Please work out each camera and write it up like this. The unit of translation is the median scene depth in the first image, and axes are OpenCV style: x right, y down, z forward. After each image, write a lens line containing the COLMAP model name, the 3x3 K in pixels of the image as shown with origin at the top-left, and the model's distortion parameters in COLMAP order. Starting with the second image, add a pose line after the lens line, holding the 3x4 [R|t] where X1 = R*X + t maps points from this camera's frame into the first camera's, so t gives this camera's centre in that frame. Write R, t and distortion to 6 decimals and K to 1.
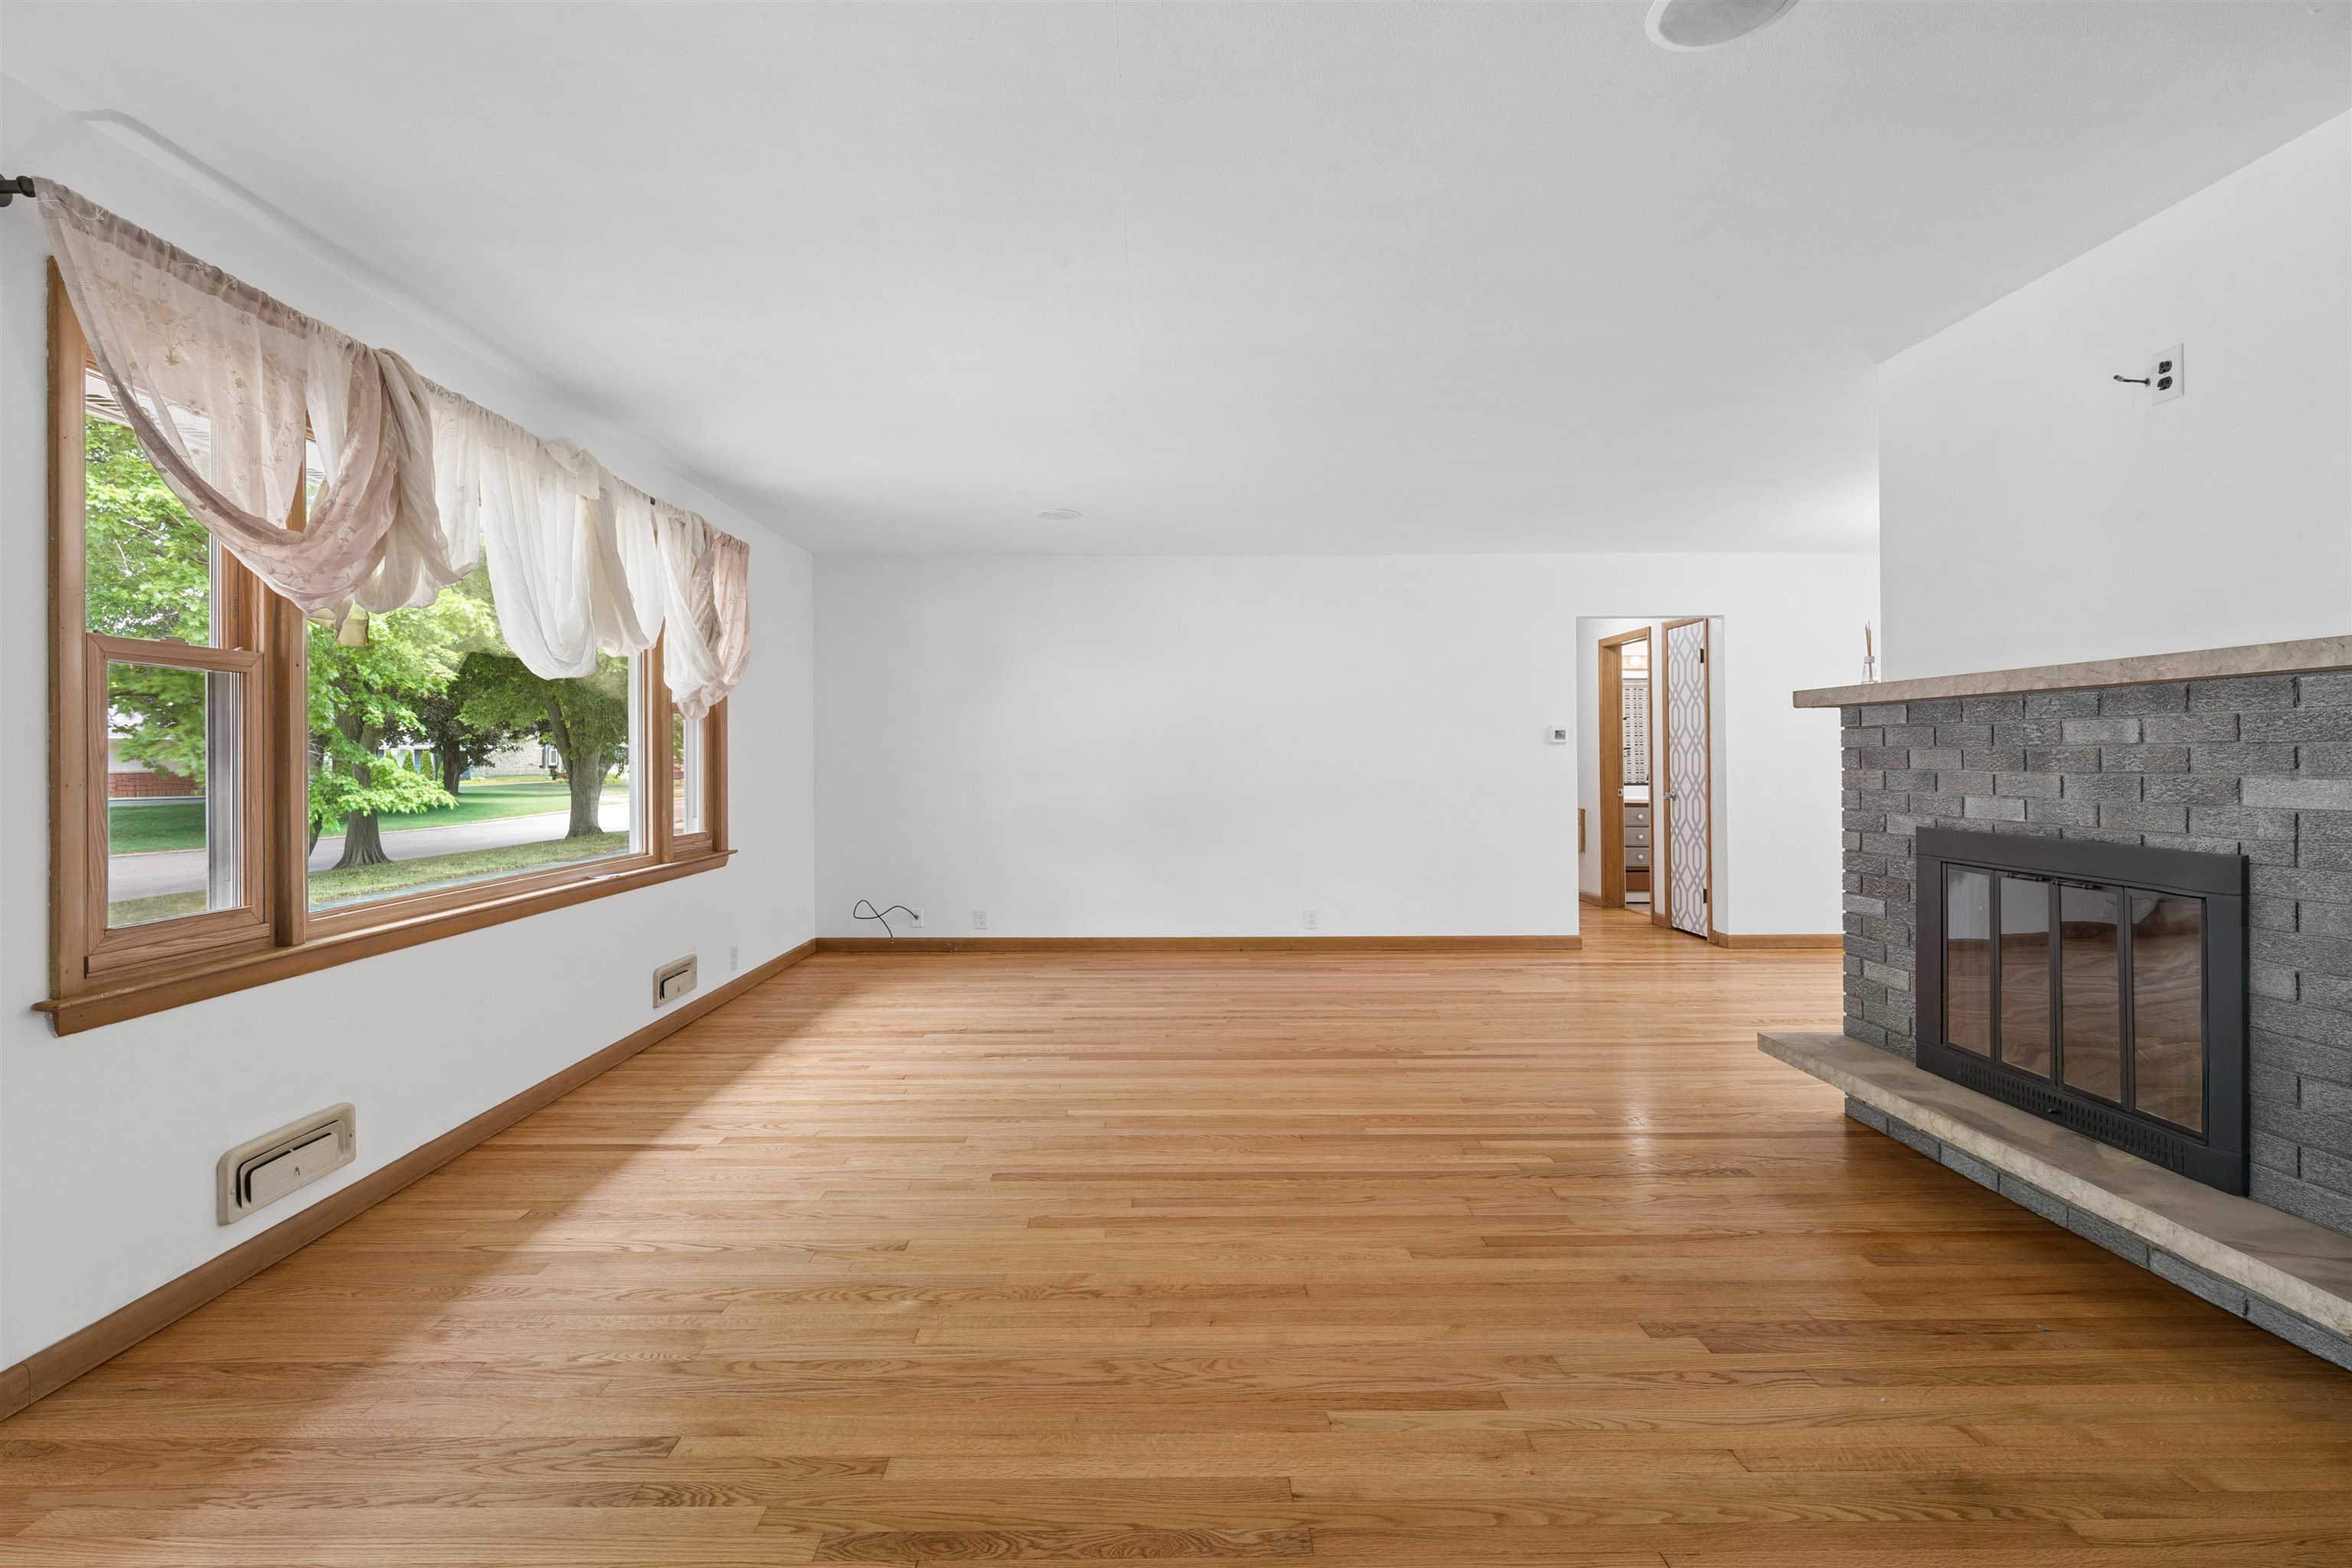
lens RADIAL K [[1049.0, 0, 1164.9], [0, 1049.0, 752.9], [0, 0, 1]] dist [0.001301, -0.000153]
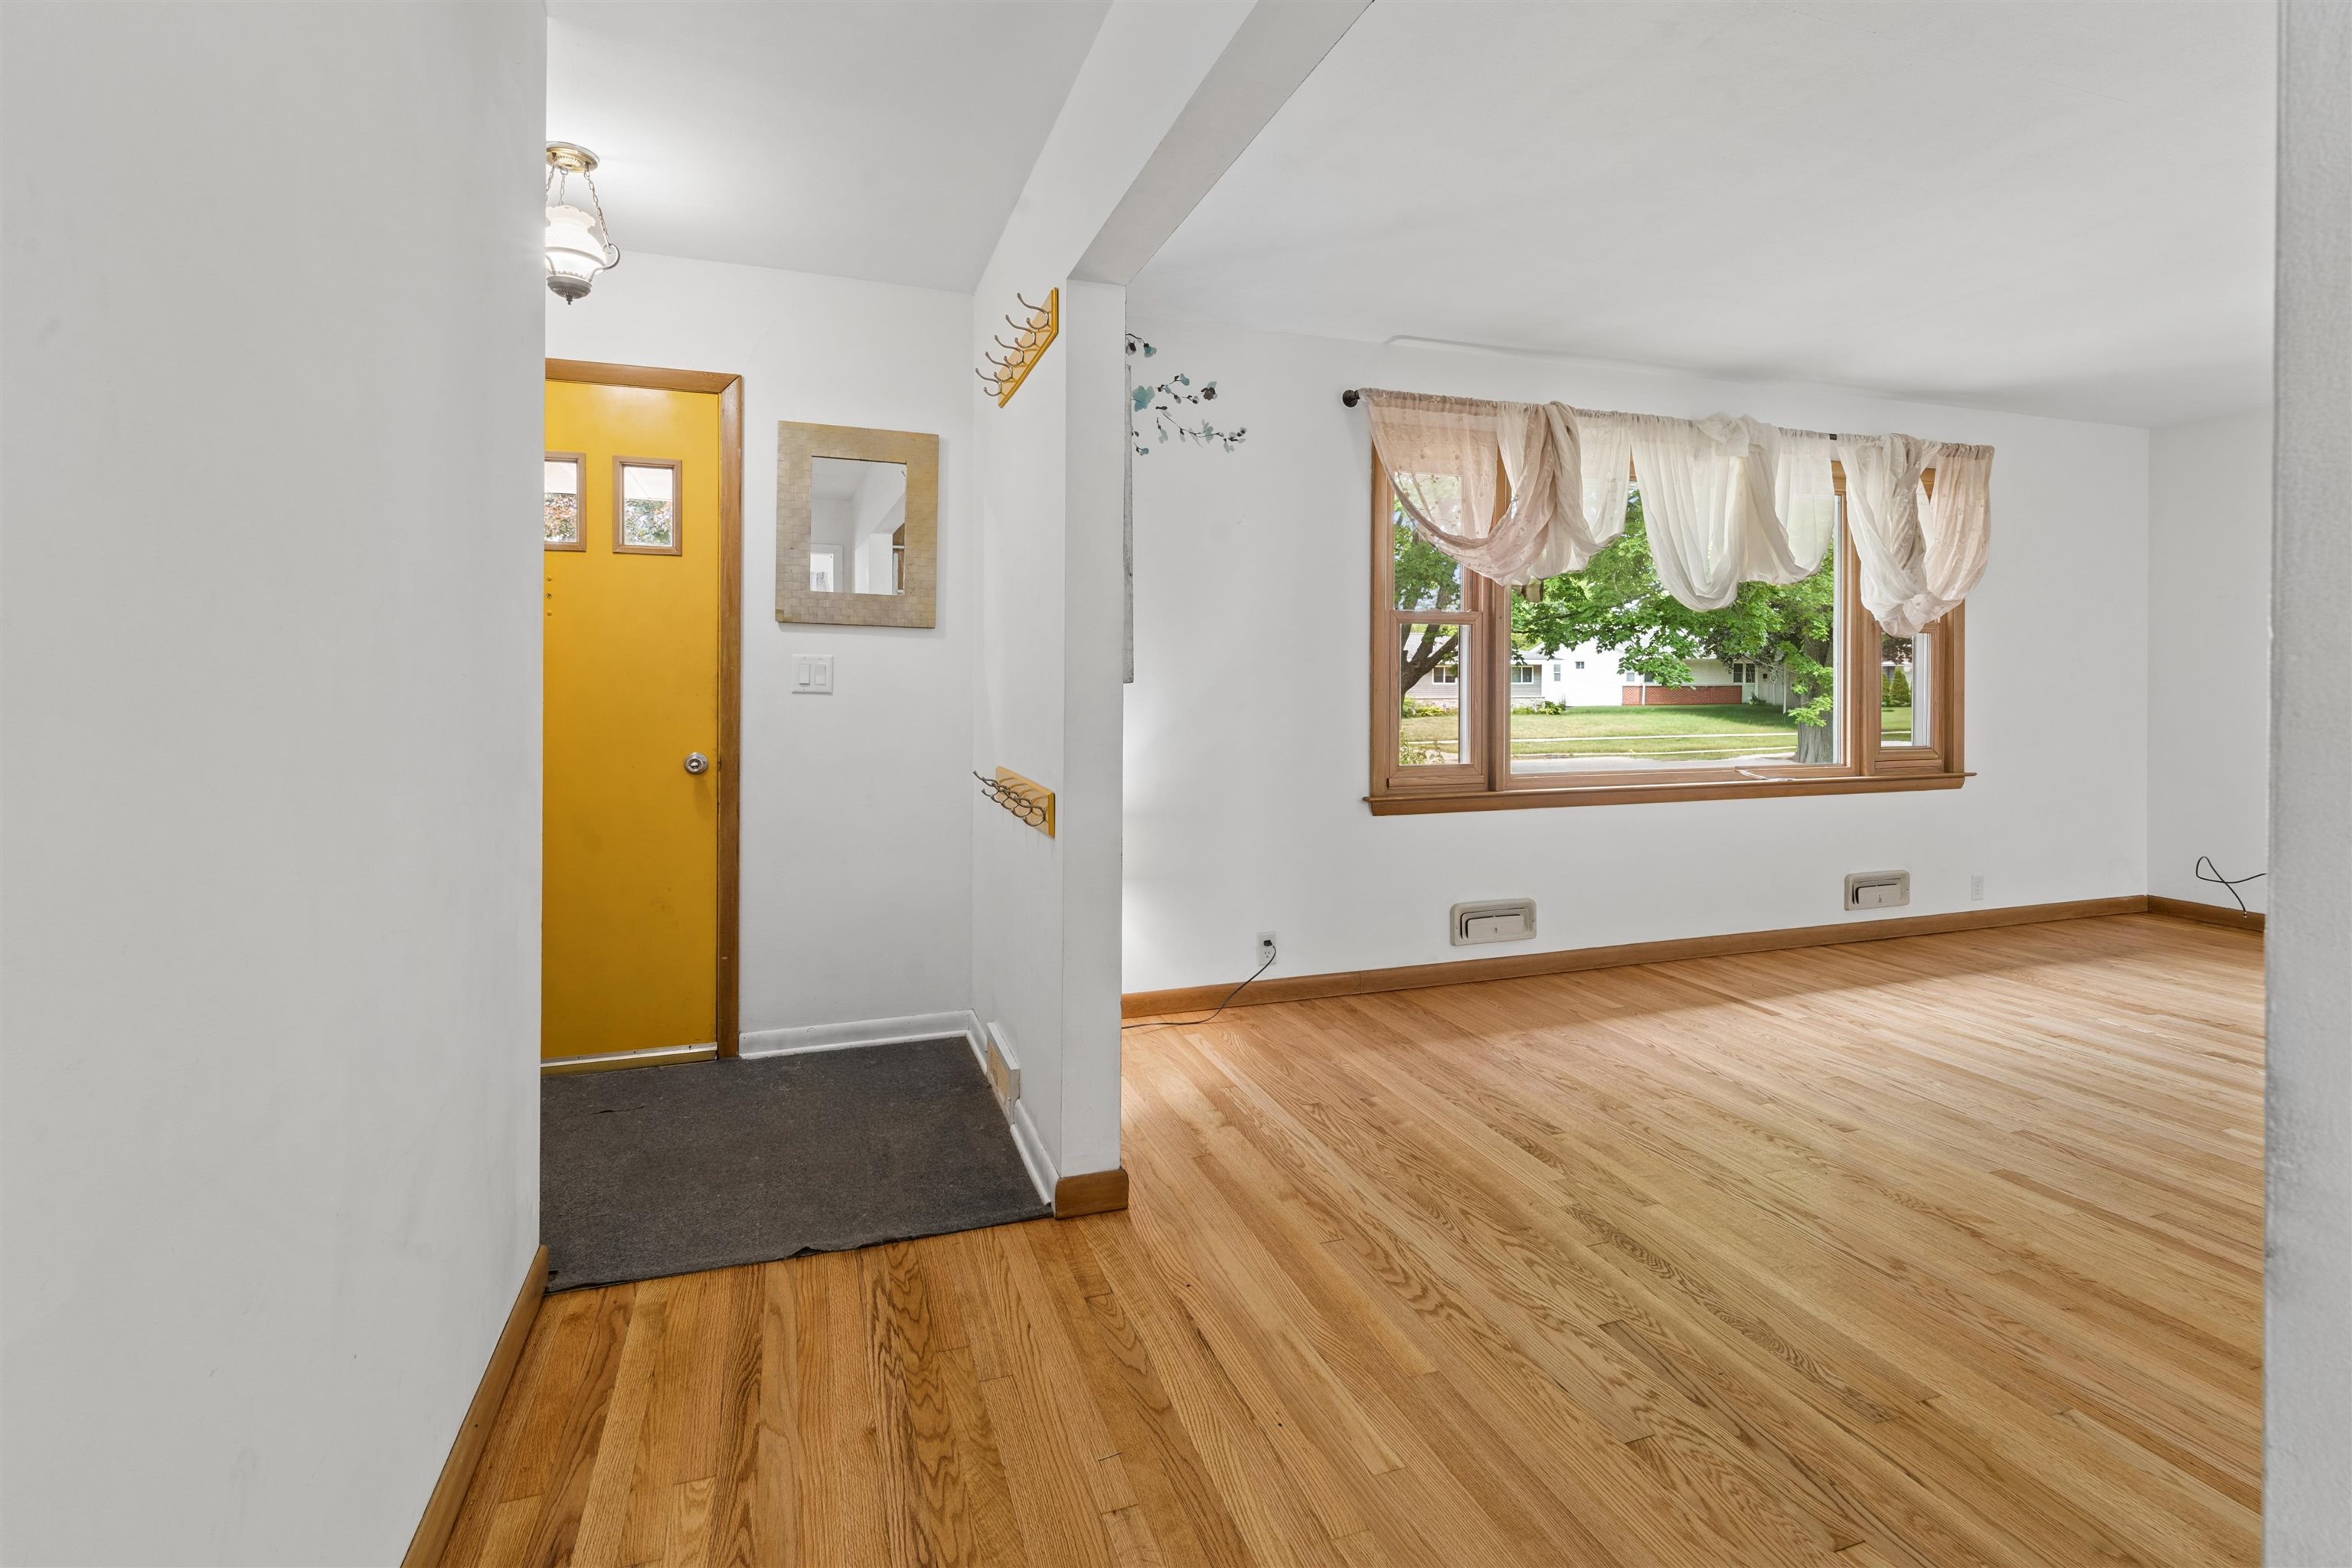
lens RADIAL K [[1083.9, 0, 1145.2], [0, 1083.9, 679.0], [0, 0, 1]] dist [0.000768, -0.000091]
pose [[0.309125, 0.008222, -0.950986, 0.469048], [0.002377, 0.999953, 0.009418, -0.004936], [0.951018, -0.005172, 0.309091, -0.024126]]
